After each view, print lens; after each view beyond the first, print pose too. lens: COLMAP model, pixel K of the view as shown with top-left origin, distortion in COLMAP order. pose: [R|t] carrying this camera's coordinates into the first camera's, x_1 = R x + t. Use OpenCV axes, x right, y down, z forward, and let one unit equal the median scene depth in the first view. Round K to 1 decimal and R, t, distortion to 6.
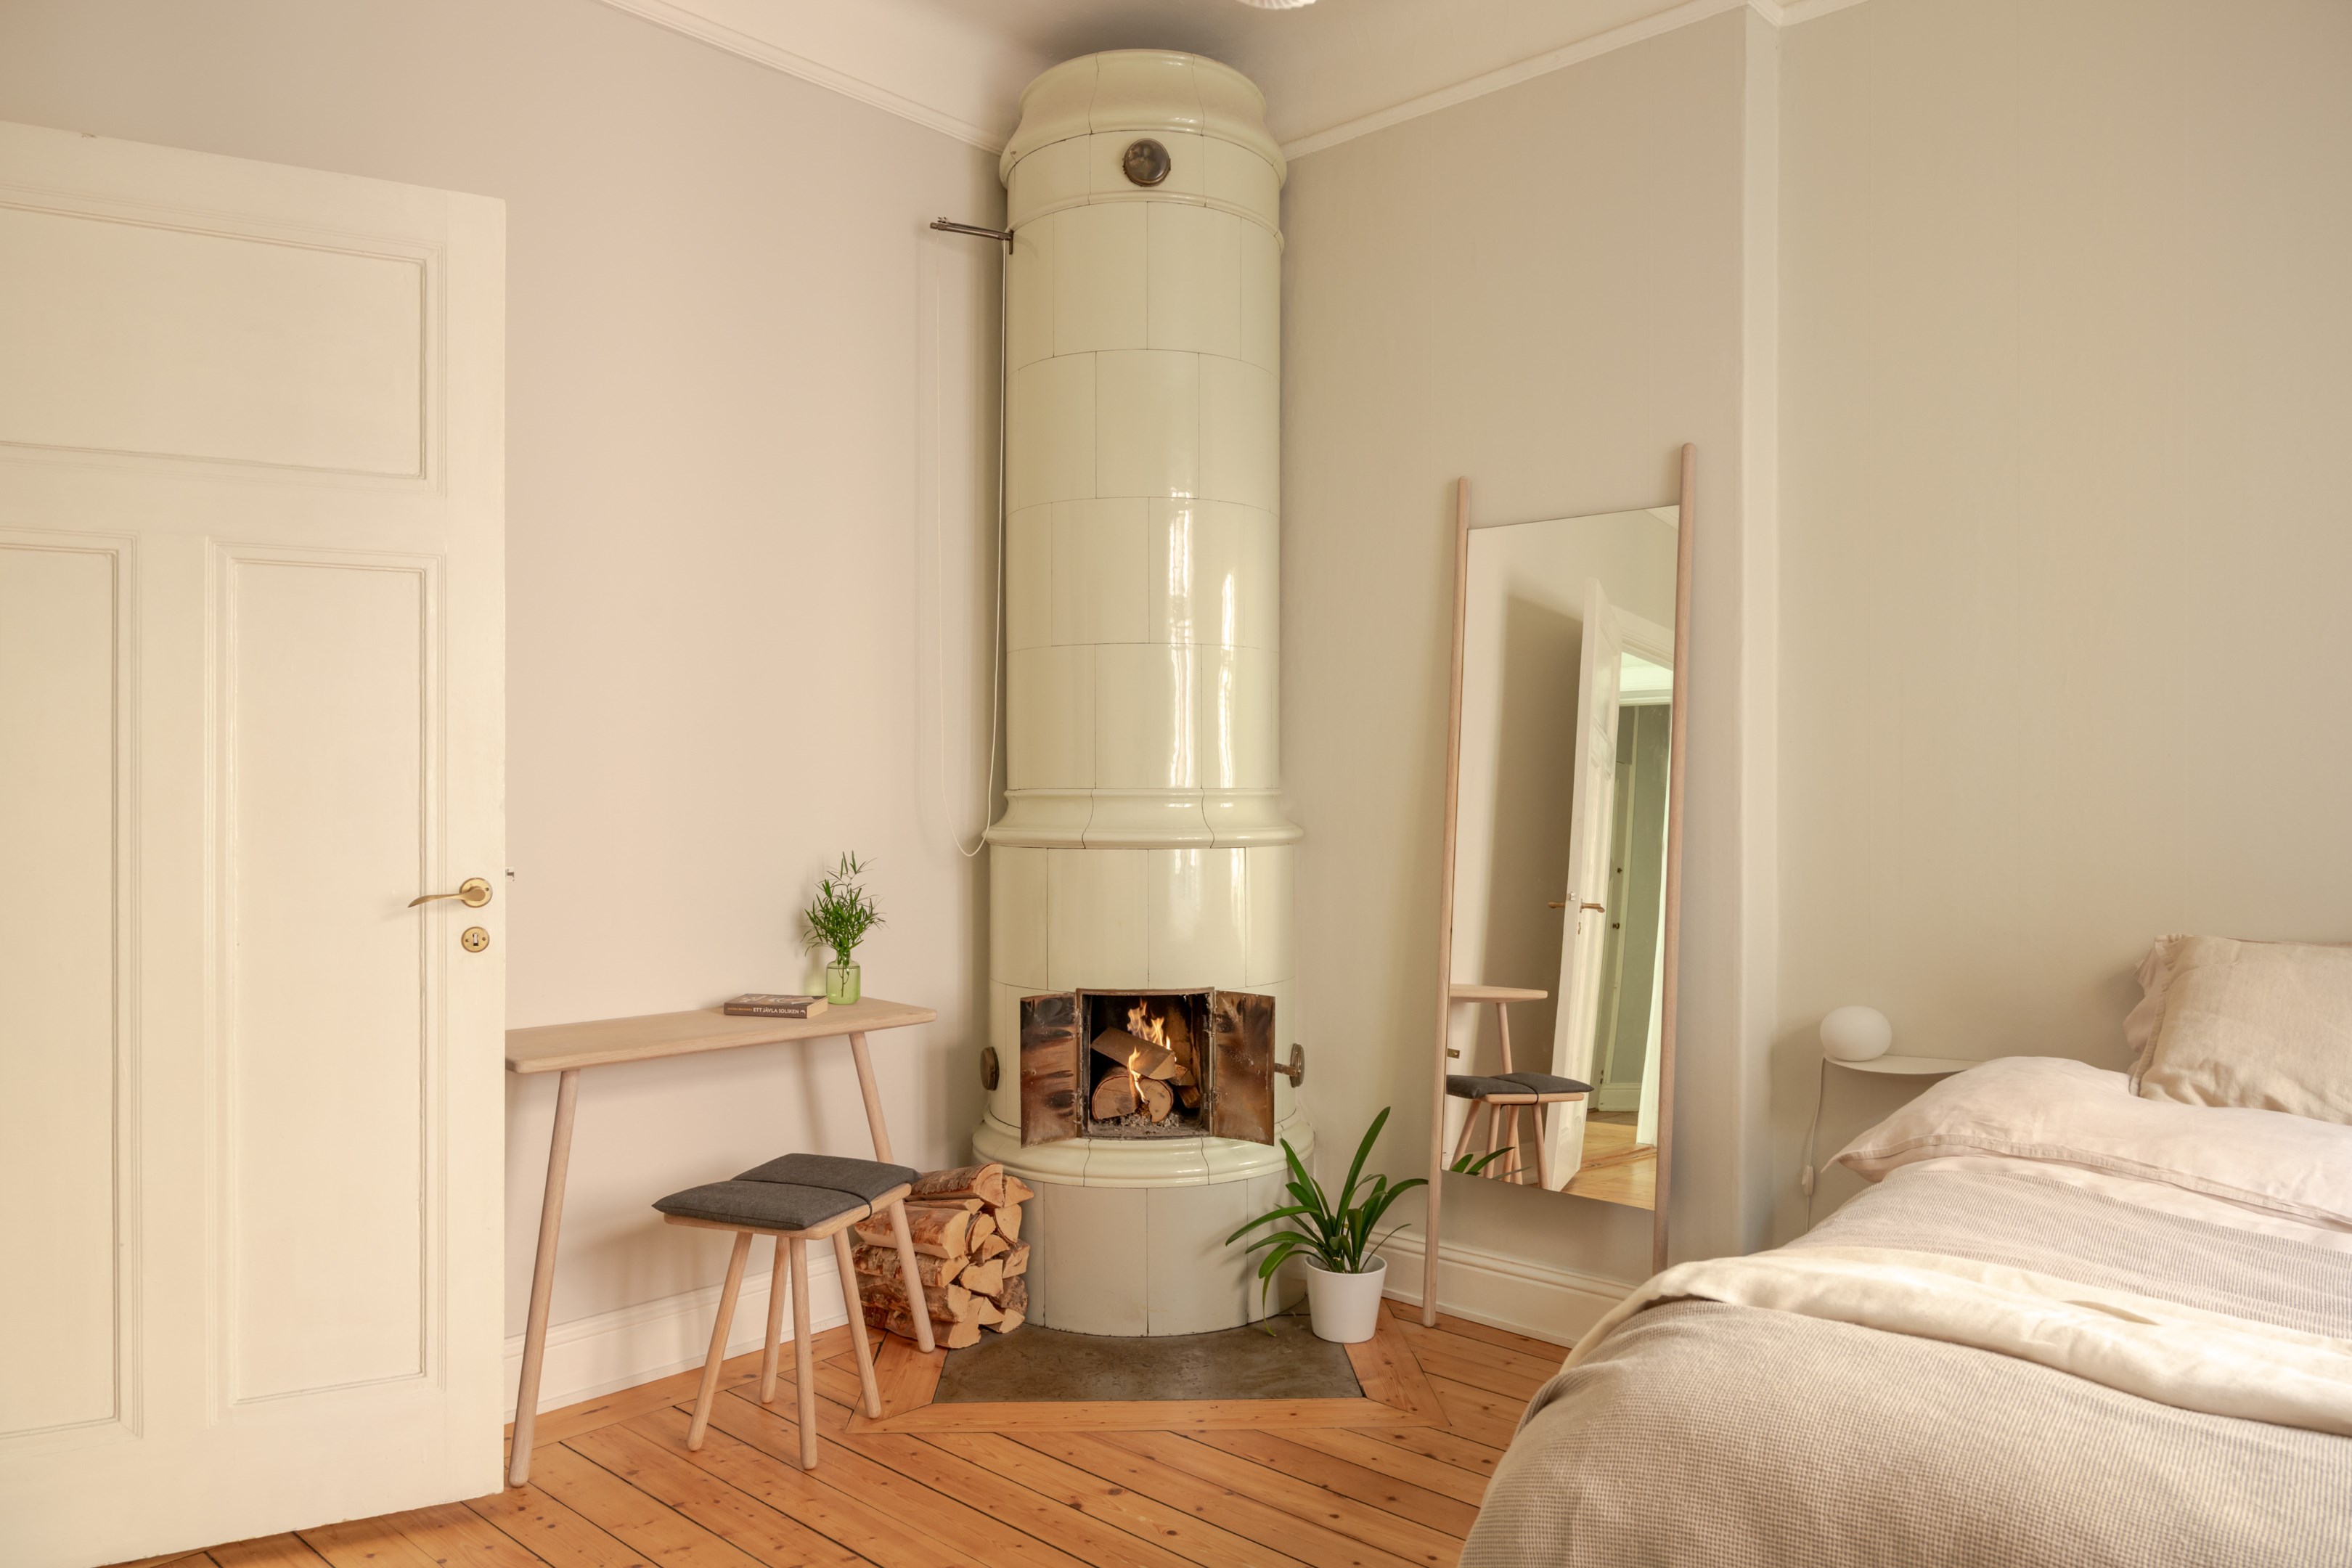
lens RADIAL K [[1552.3, 0, 1165.5], [0, 1552.3, 780.5], [0, 0, 1]] dist [-0.007214, 0.000777]
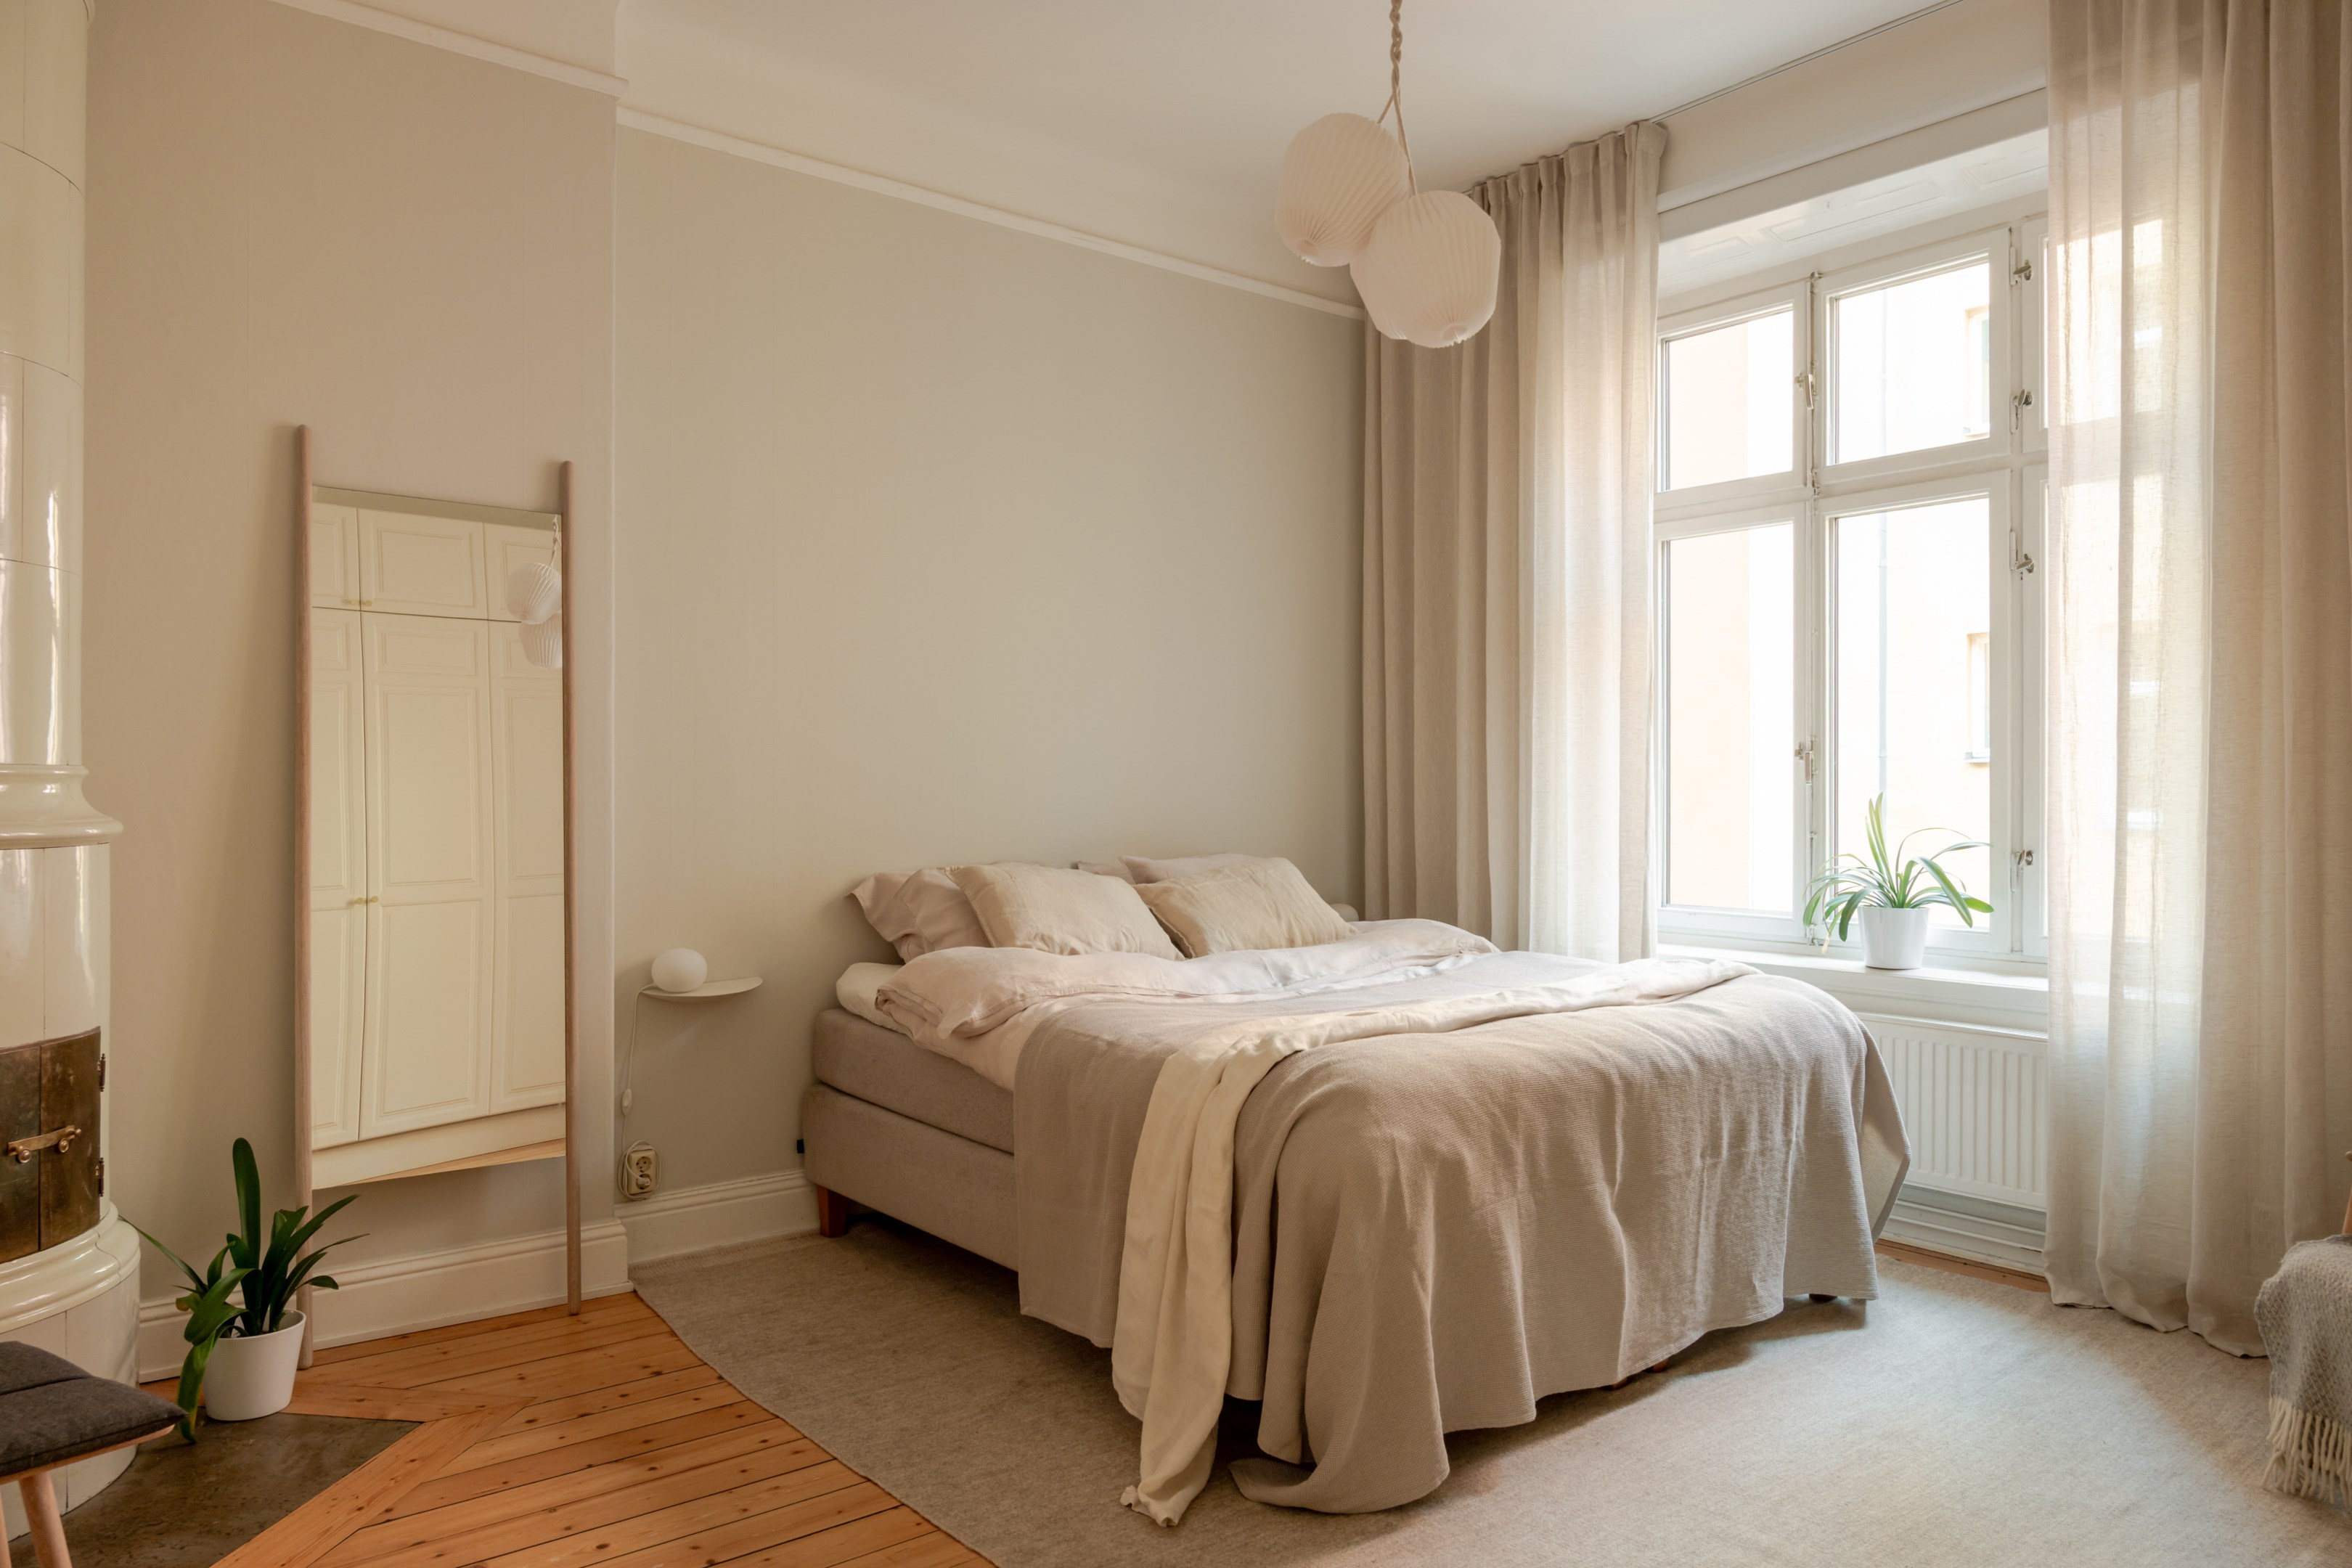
lens RADIAL K [[1552.3, 0, 1174.4], [0, 1552.3, 777.6], [0, 0, 1]] dist [-0.007214, 0.000777]
pose [[0.154304, 0.005993, 0.988005, -0.641624], [-0.011479, 0.999925, -0.004273, 0.007507], [-0.987957, -0.010682, 0.154362, 0.366737]]
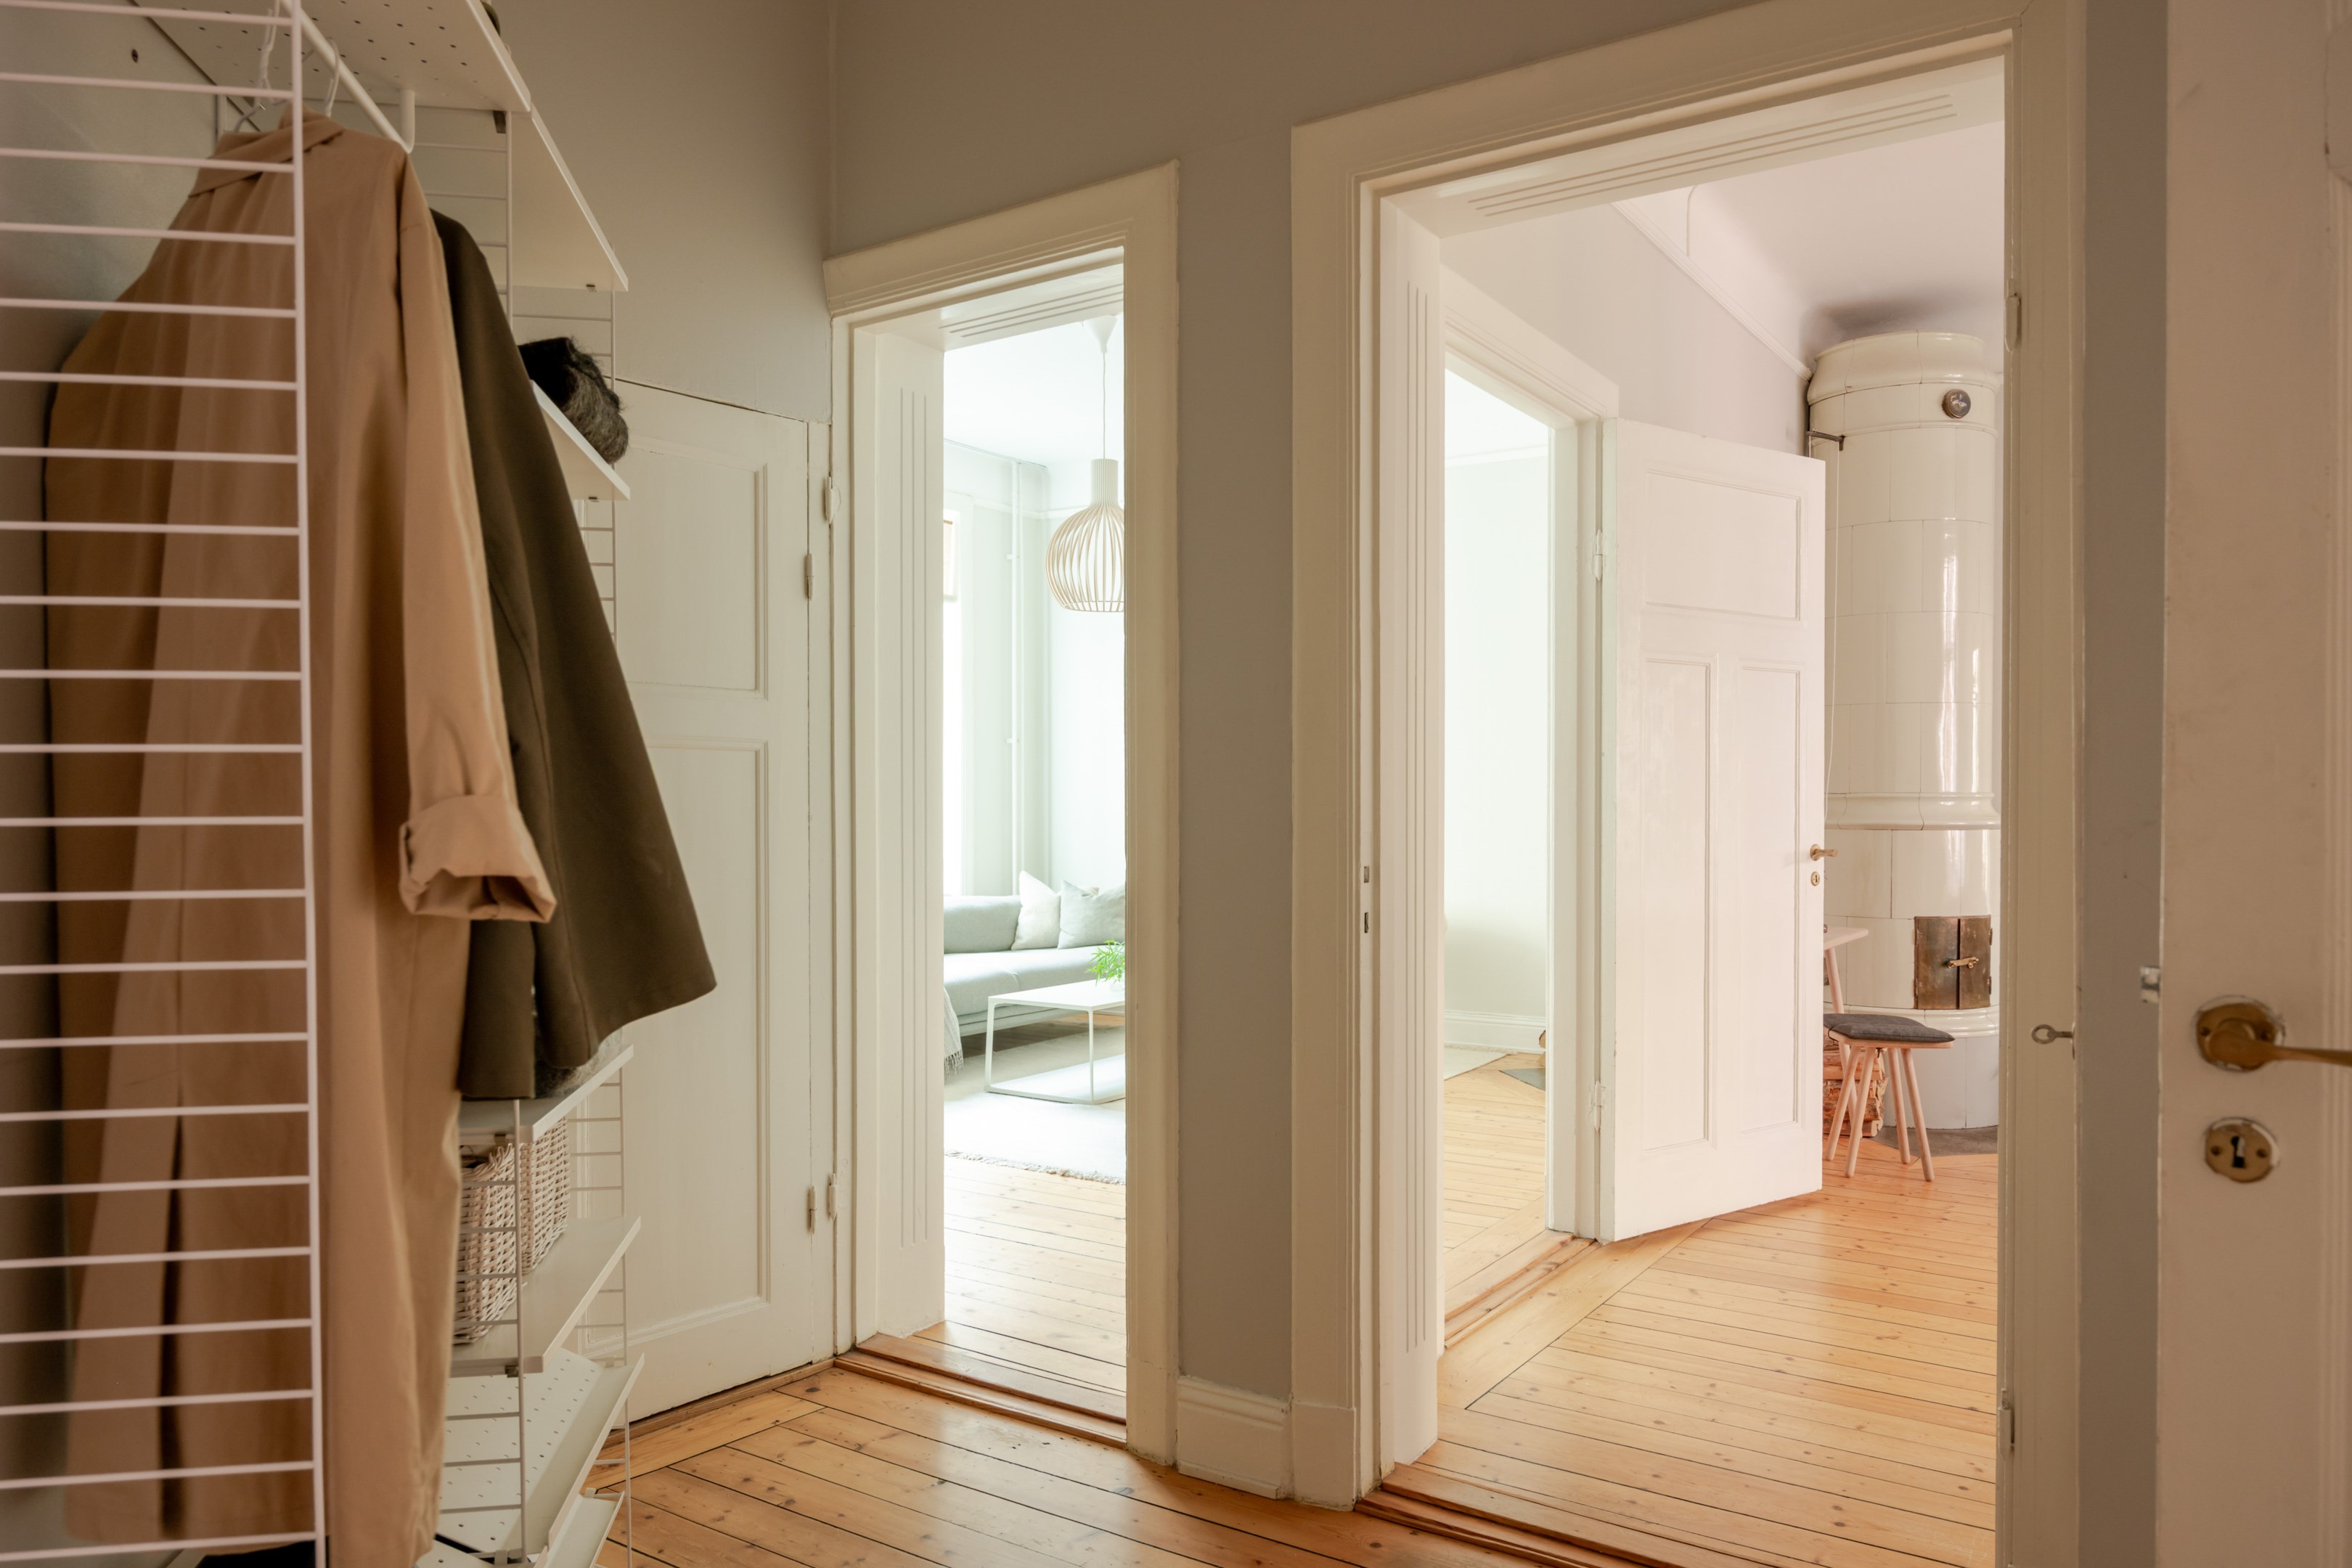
lens RADIAL K [[1552.3, 0, 1176.4], [0, 1552.3, 793.7], [0, 0, 1]] dist [-0.007214, 0.000777]
pose [[0.989383, -0.000273, 0.145332, -1.052824], [-0.001004, 0.999962, 0.008711, -0.007128], [-0.145329, -0.008764, 0.989345, -0.481370]]
